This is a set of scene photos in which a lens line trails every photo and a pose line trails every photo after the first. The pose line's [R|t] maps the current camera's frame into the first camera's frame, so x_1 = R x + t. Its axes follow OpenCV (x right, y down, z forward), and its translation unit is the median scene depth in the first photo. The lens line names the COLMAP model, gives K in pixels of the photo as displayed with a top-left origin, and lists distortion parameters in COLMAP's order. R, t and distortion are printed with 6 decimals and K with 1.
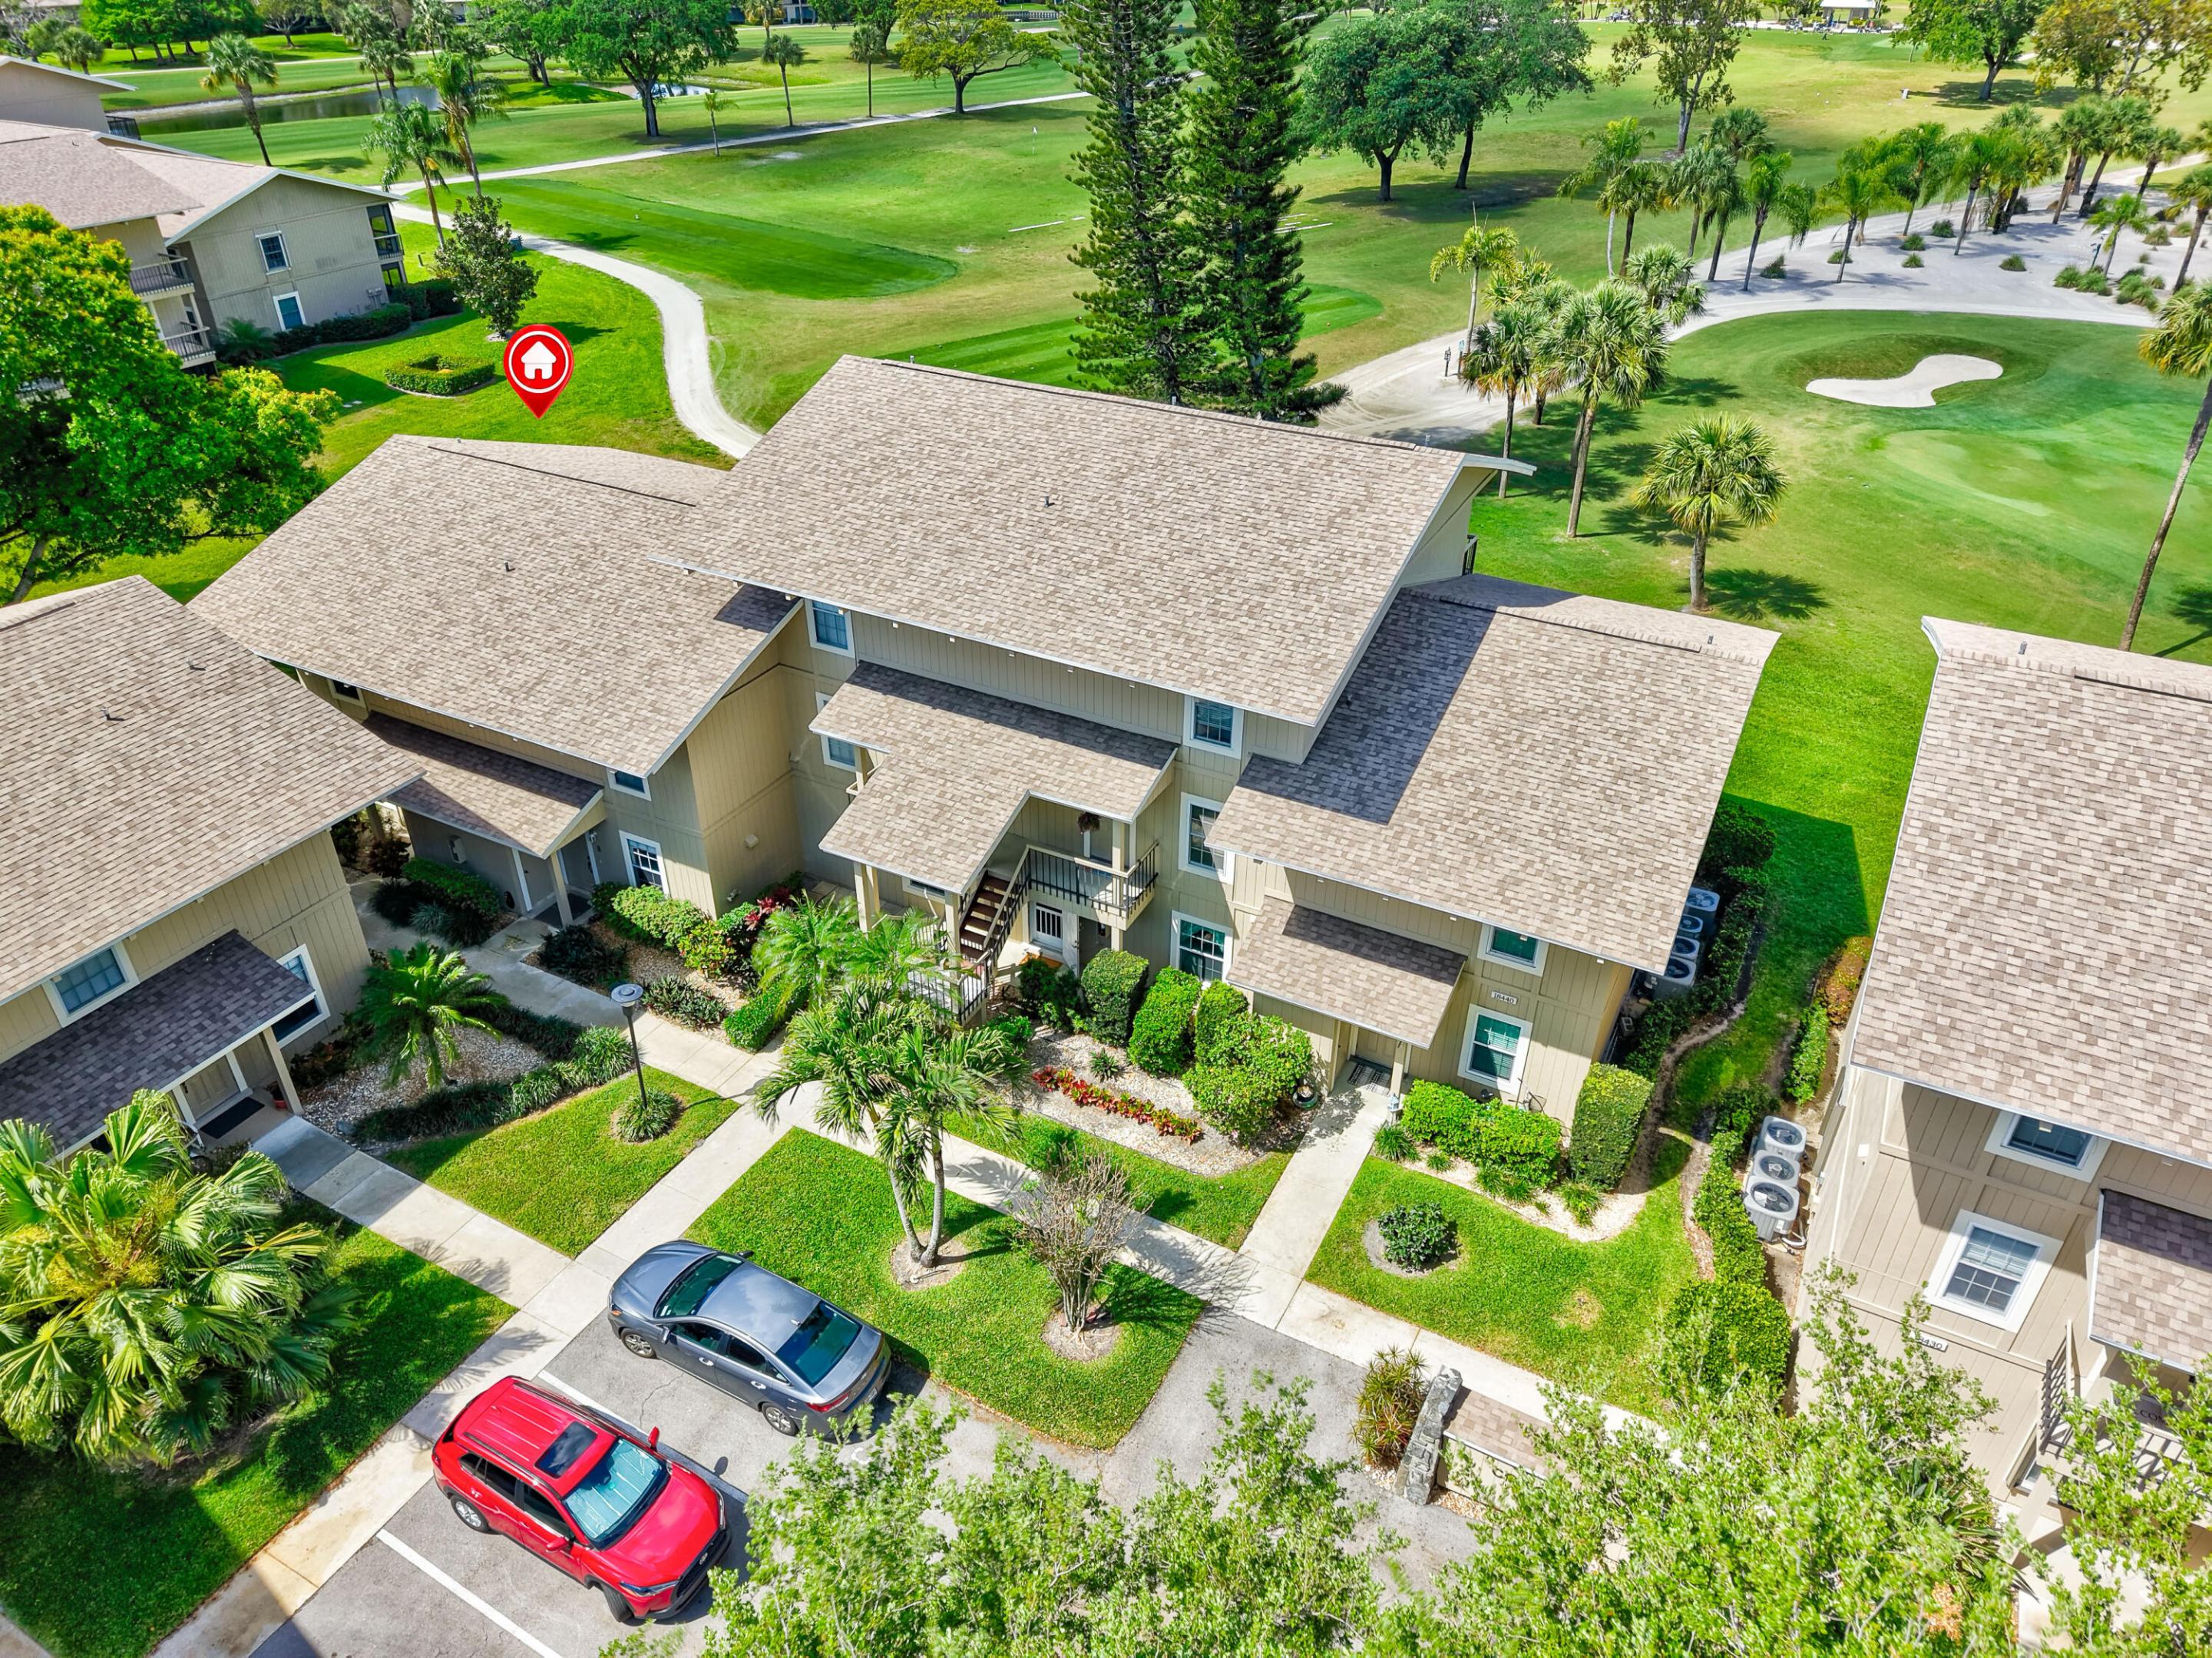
lens RADIAL K [[1471.5, 0, 1101.1], [0, 1471.5, 814.6], [0, 0, 1]] dist [0.019645, -0.021504]
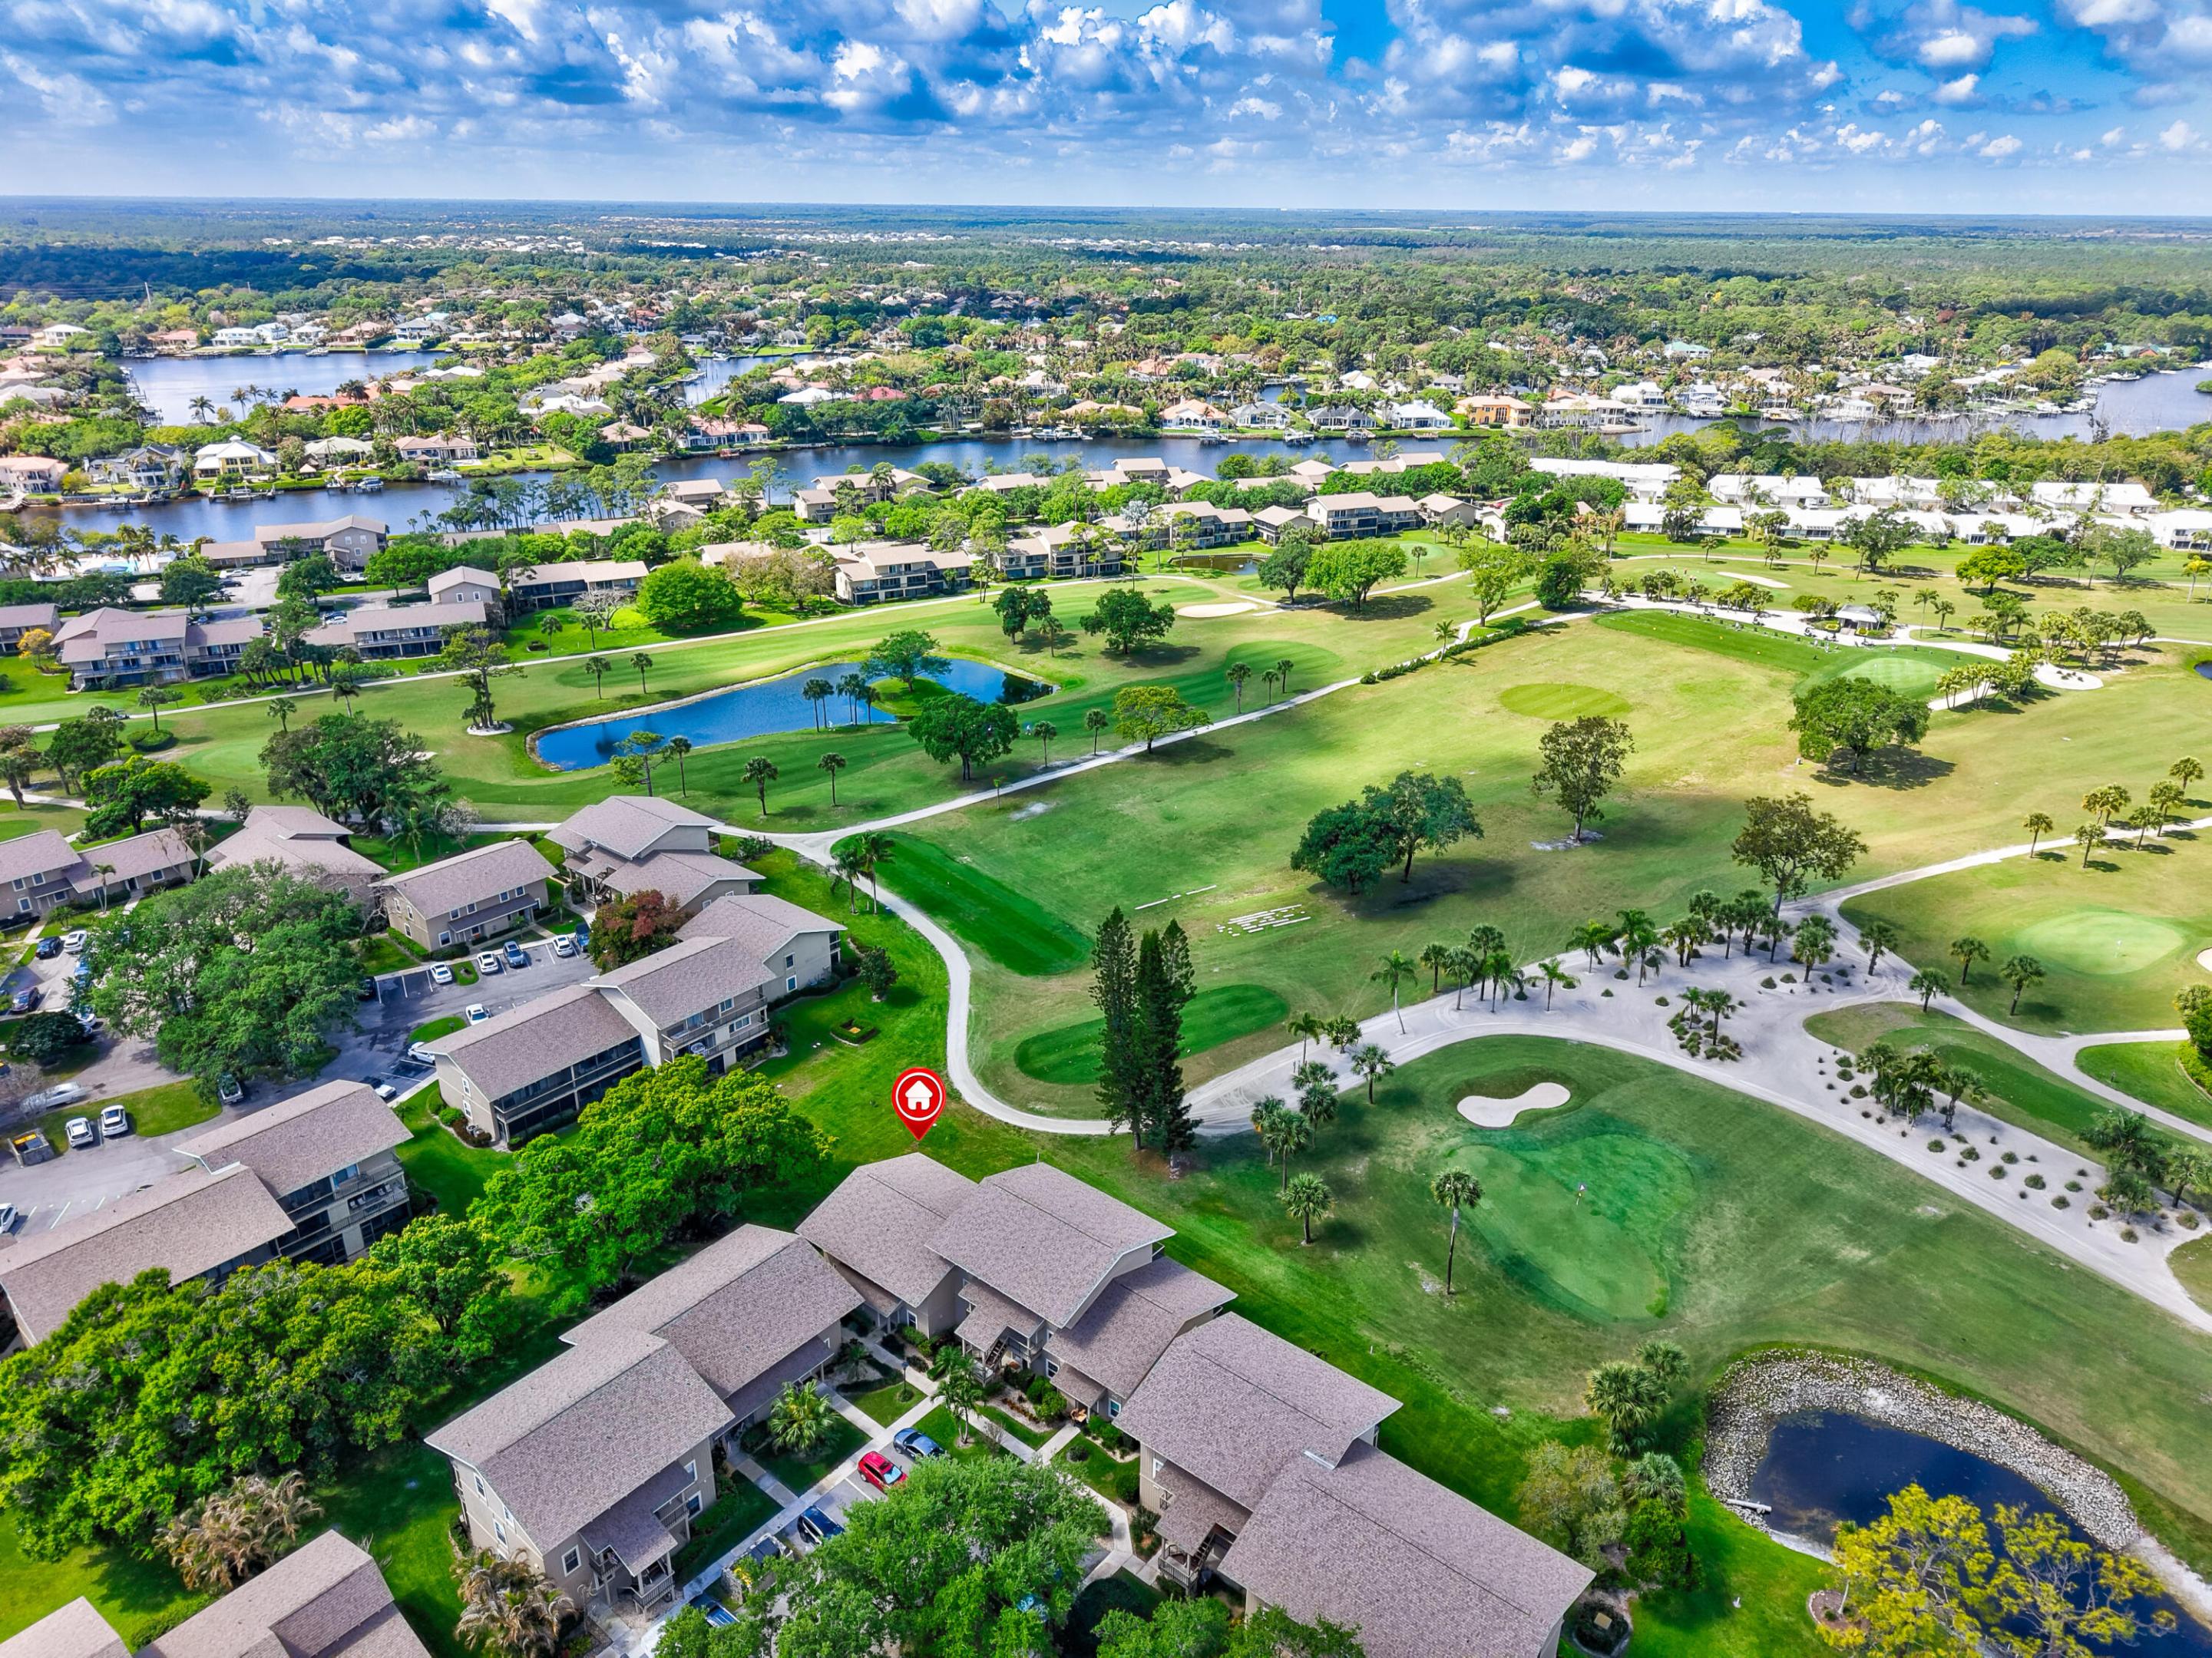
lens RADIAL K [[1471.5, 0, 1101.1], [0, 1471.5, 814.6], [0, 0, 1]] dist [0.019645, -0.021504]
pose [[0.979982, 0.083959, -0.180515, 0.800225], [-0.113050, 0.981037, -0.157435, -0.766942], [0.163874, 0.174690, 0.970891, -3.060375]]
